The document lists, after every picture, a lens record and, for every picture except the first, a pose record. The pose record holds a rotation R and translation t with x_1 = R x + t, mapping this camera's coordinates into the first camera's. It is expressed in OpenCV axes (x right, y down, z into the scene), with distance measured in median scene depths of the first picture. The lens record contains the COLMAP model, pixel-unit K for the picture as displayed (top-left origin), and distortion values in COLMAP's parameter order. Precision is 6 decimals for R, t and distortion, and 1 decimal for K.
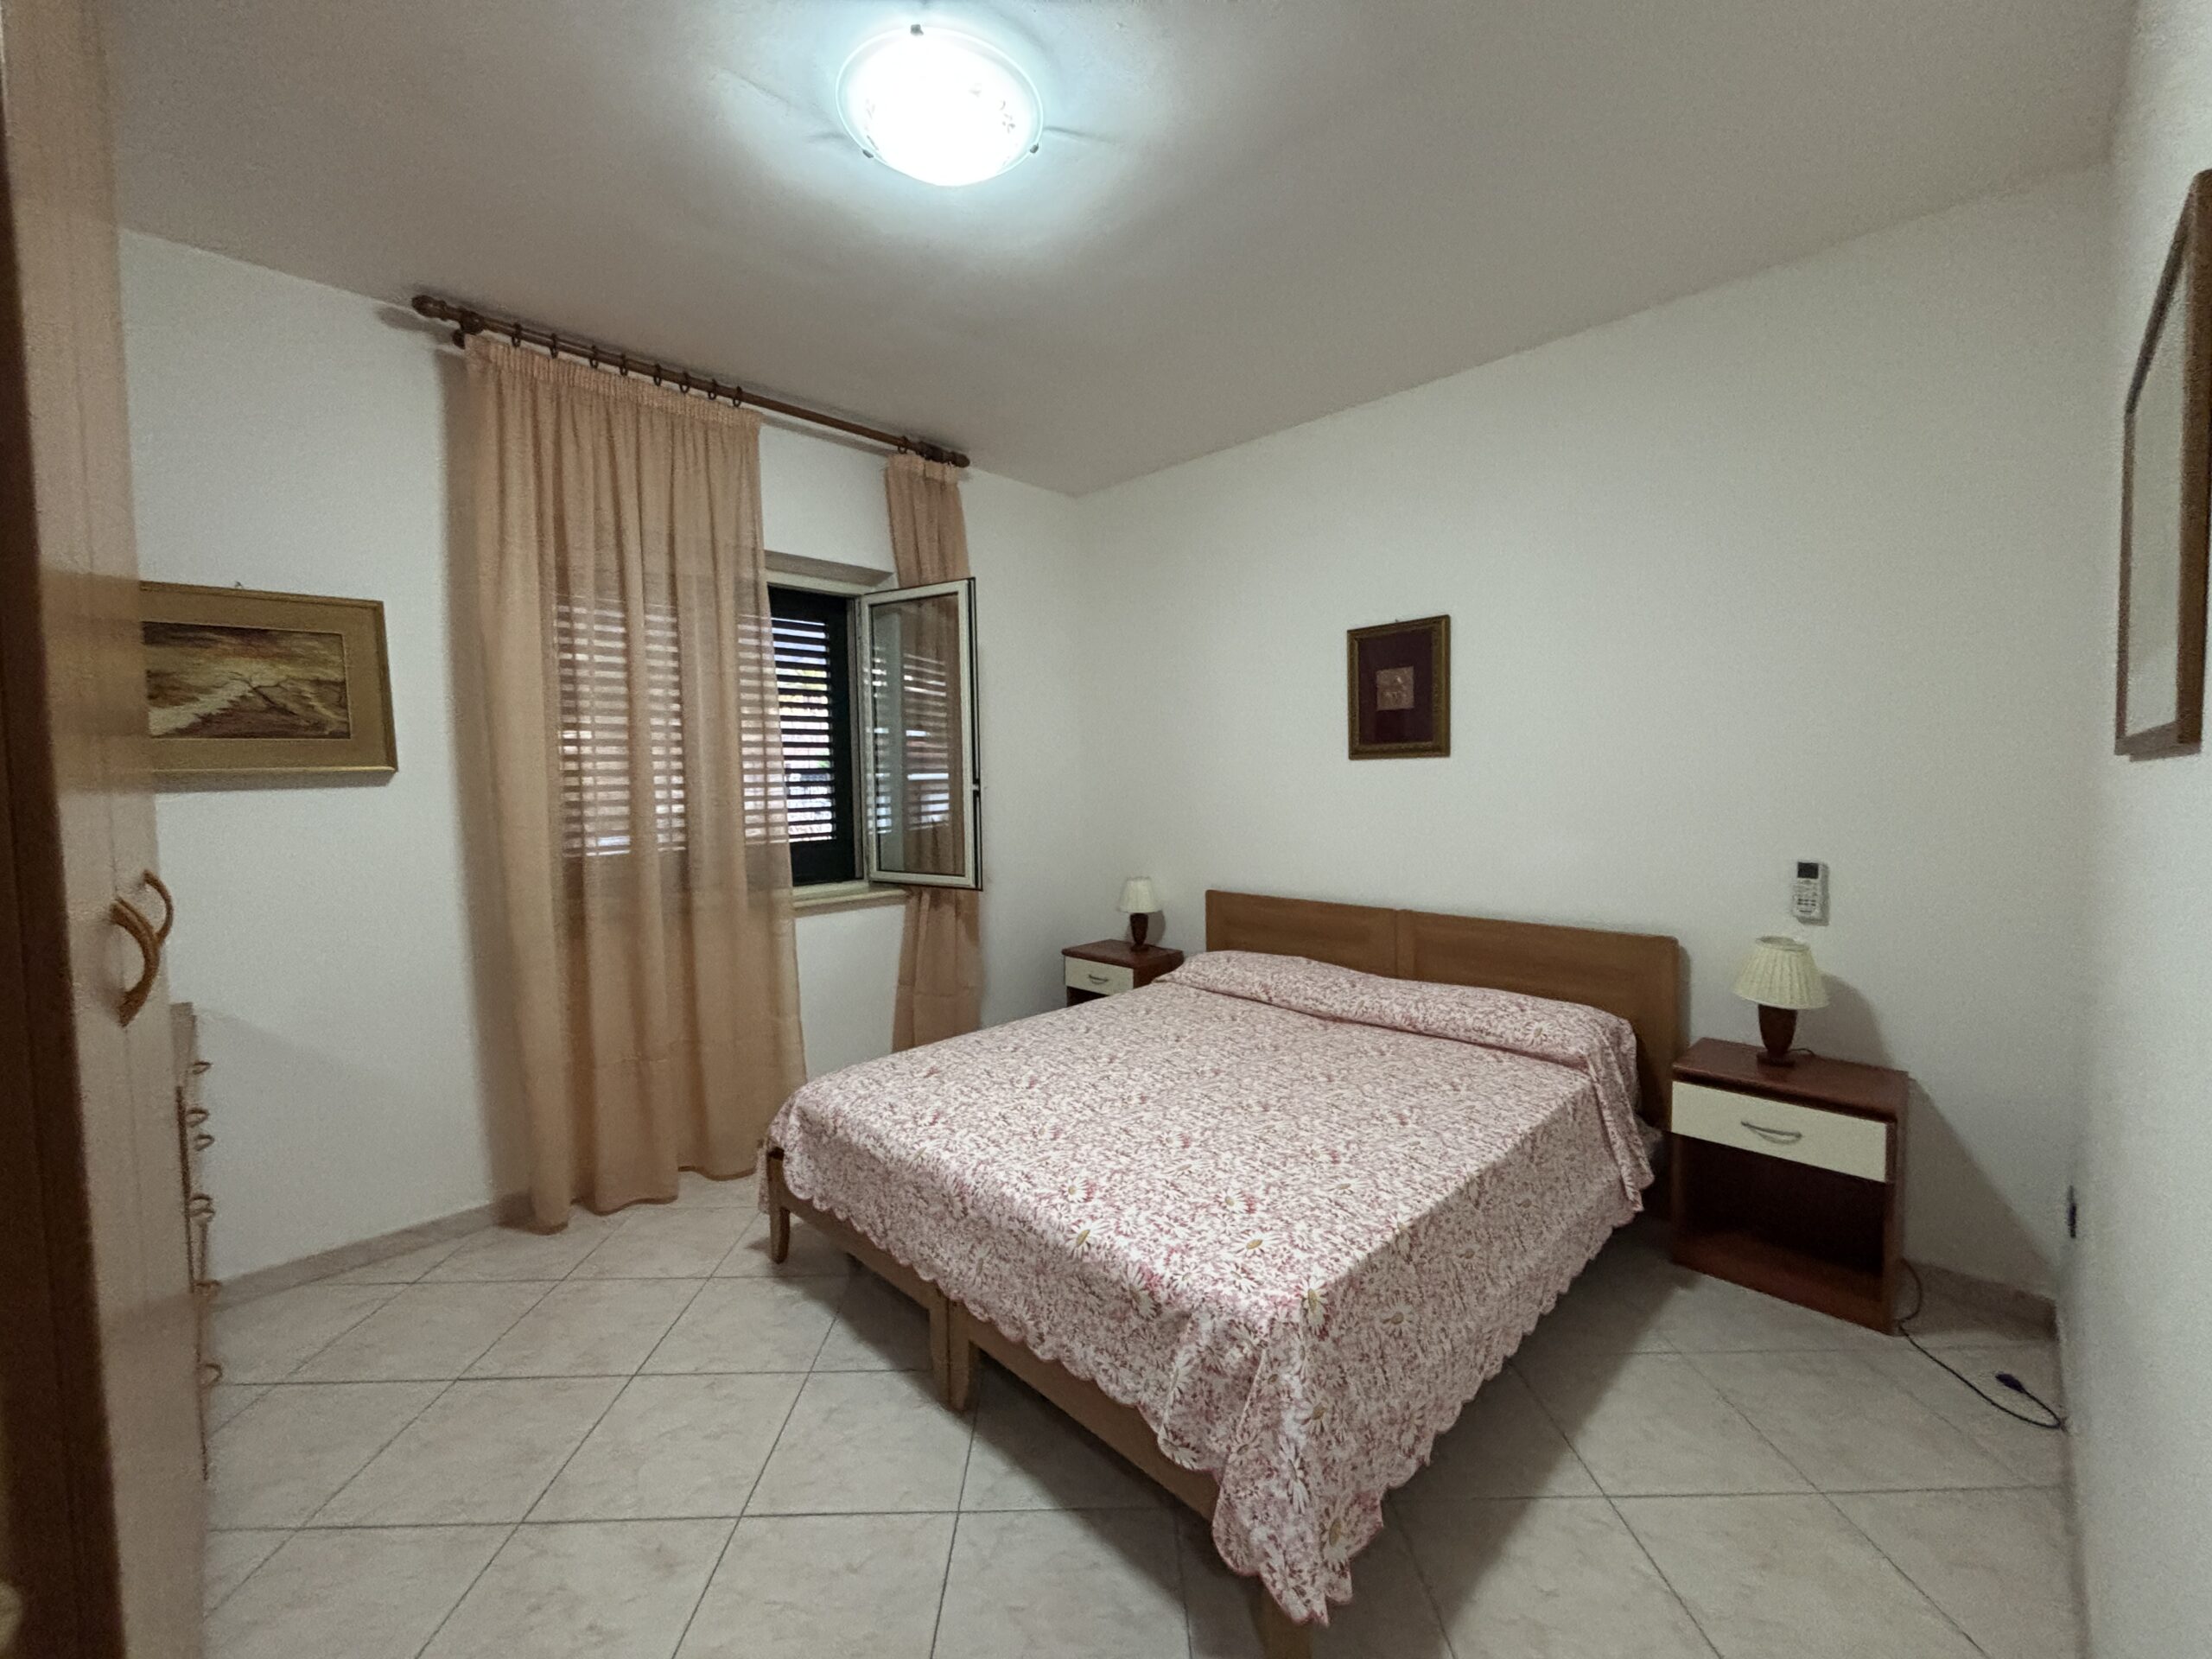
lens RADIAL K [[893.8, 0, 1106.5], [0, 893.8, 825.4], [0, 0, 1]] dist [0.007372, -0.000418]
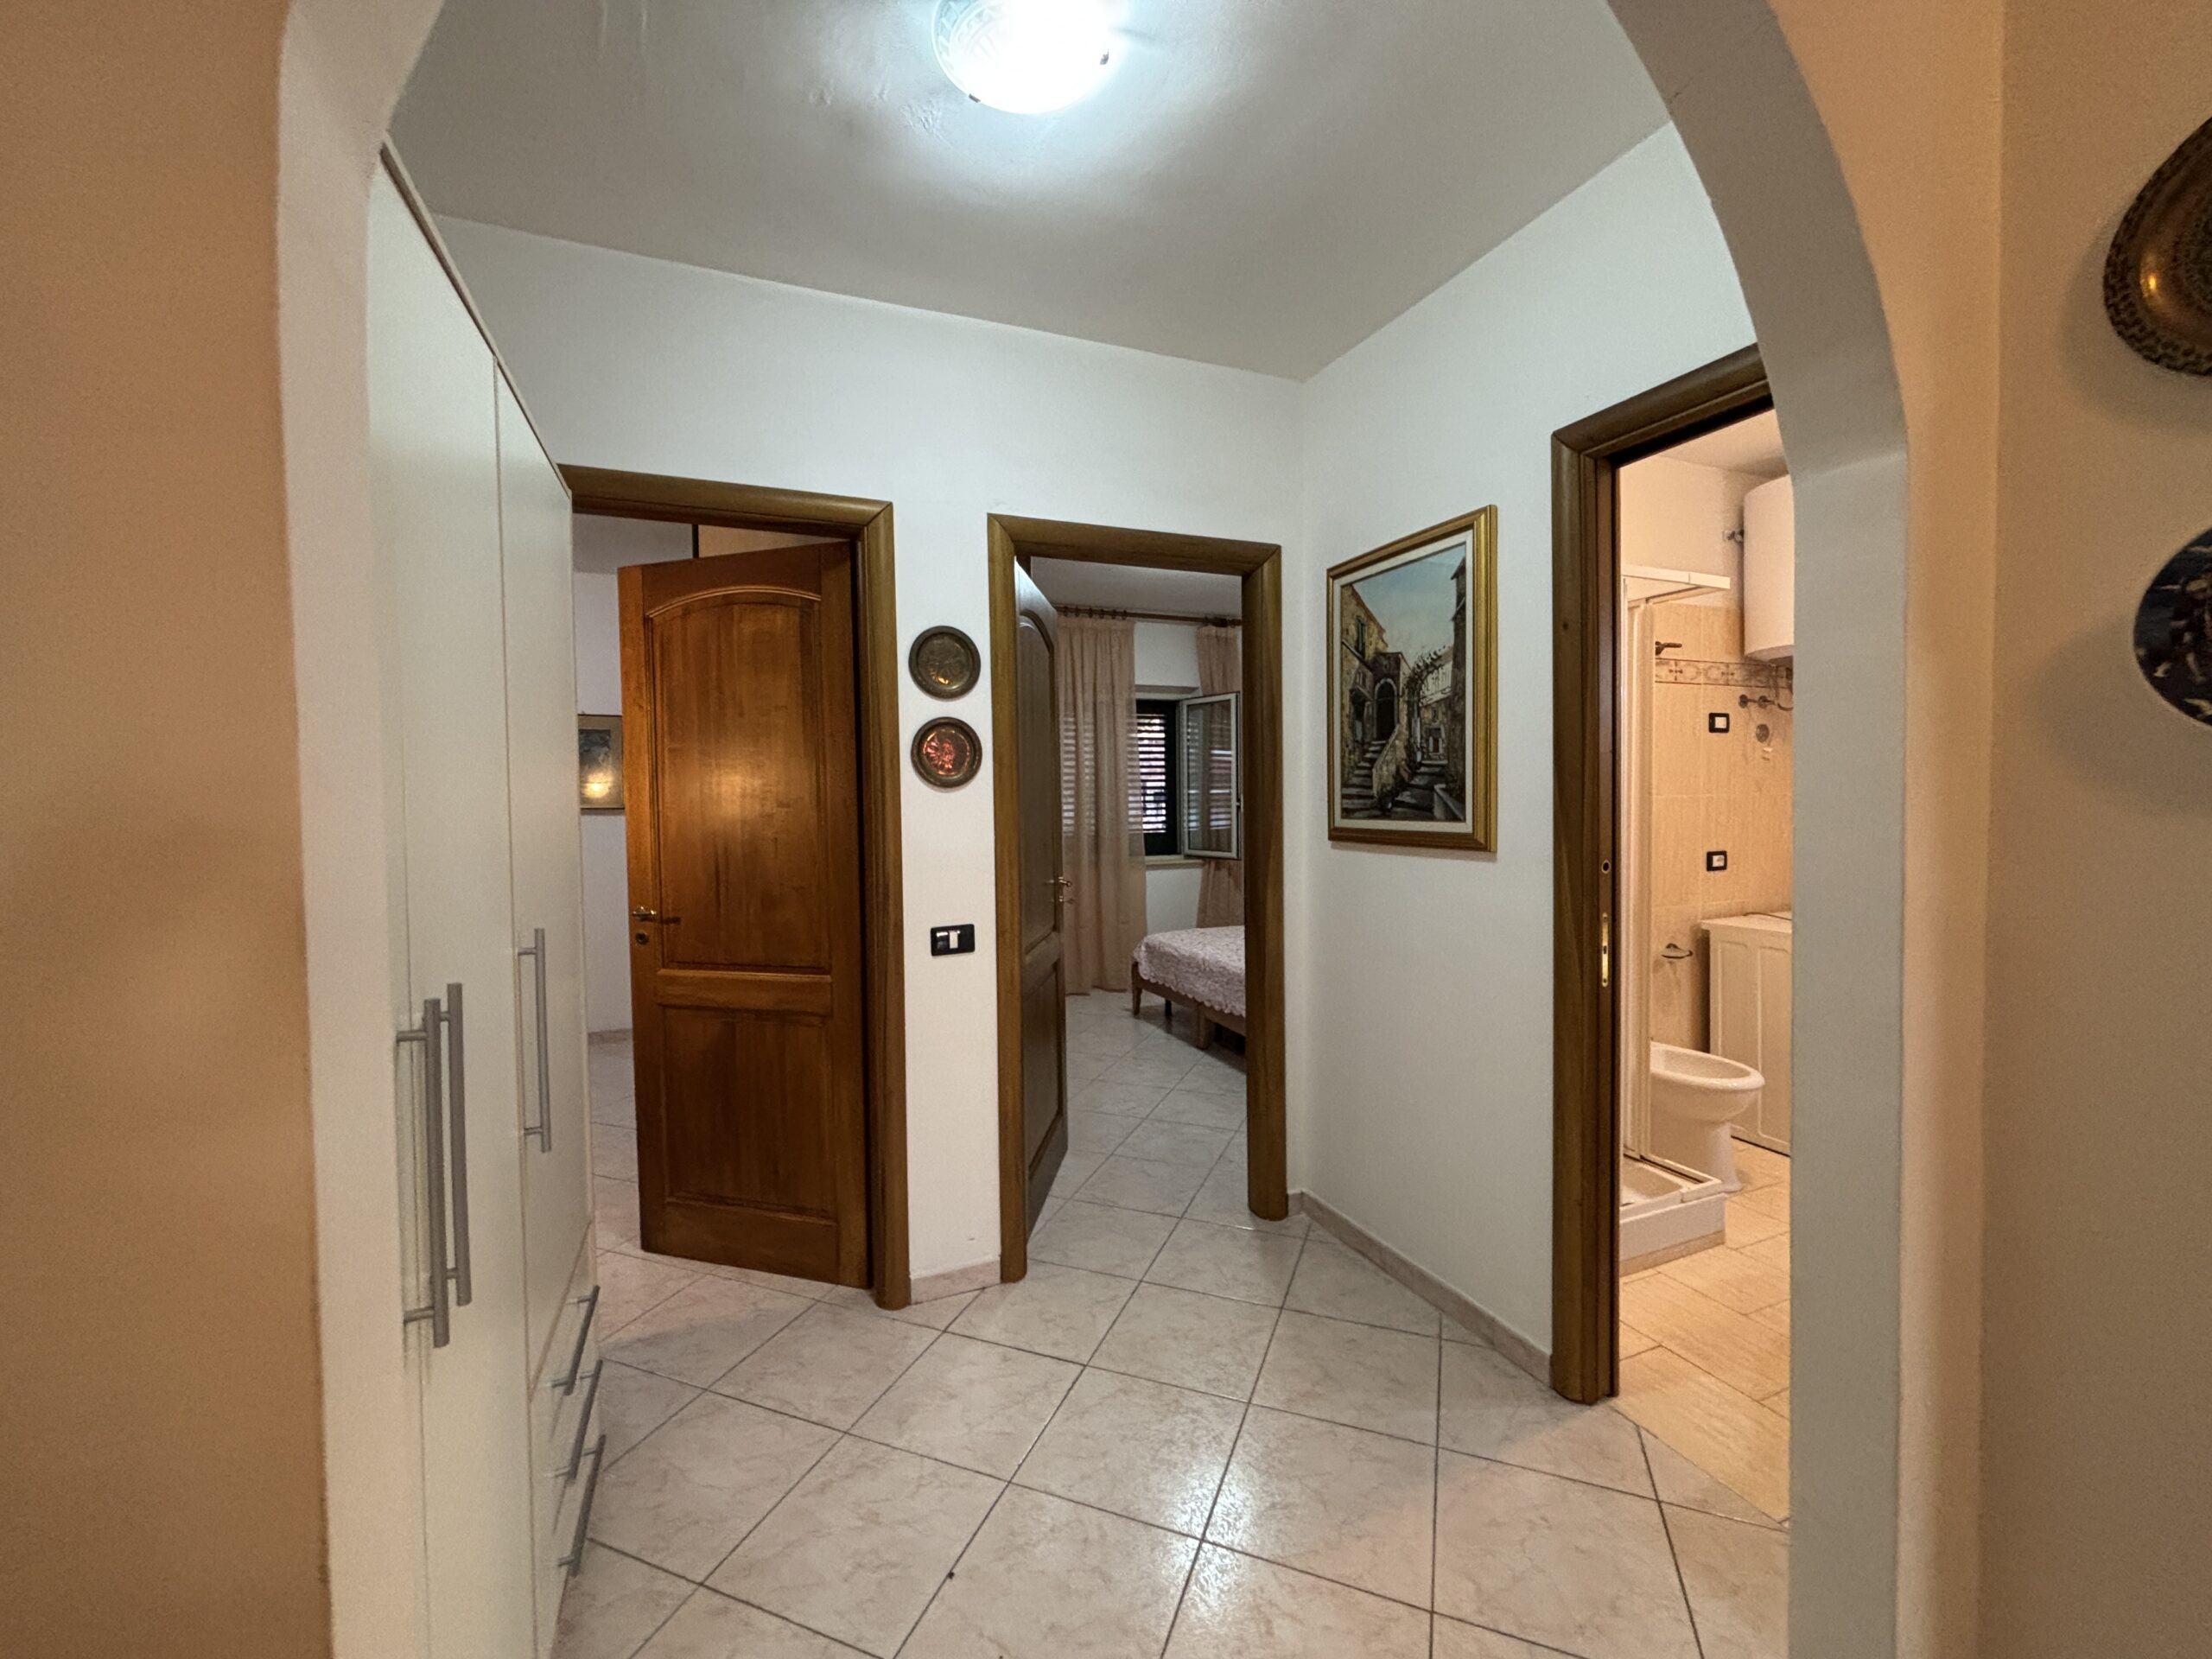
lens RADIAL K [[899.4, 0, 1106.0], [0, 899.4, 829.5], [0, 0, 1]] dist [-0.022827, -0.000149]
pose [[0.927117, 0.014635, -0.374486, 0.292096], [-0.019740, 0.999757, -0.009799, 0.032224], [0.374251, 0.016477, 0.927181, -0.816472]]
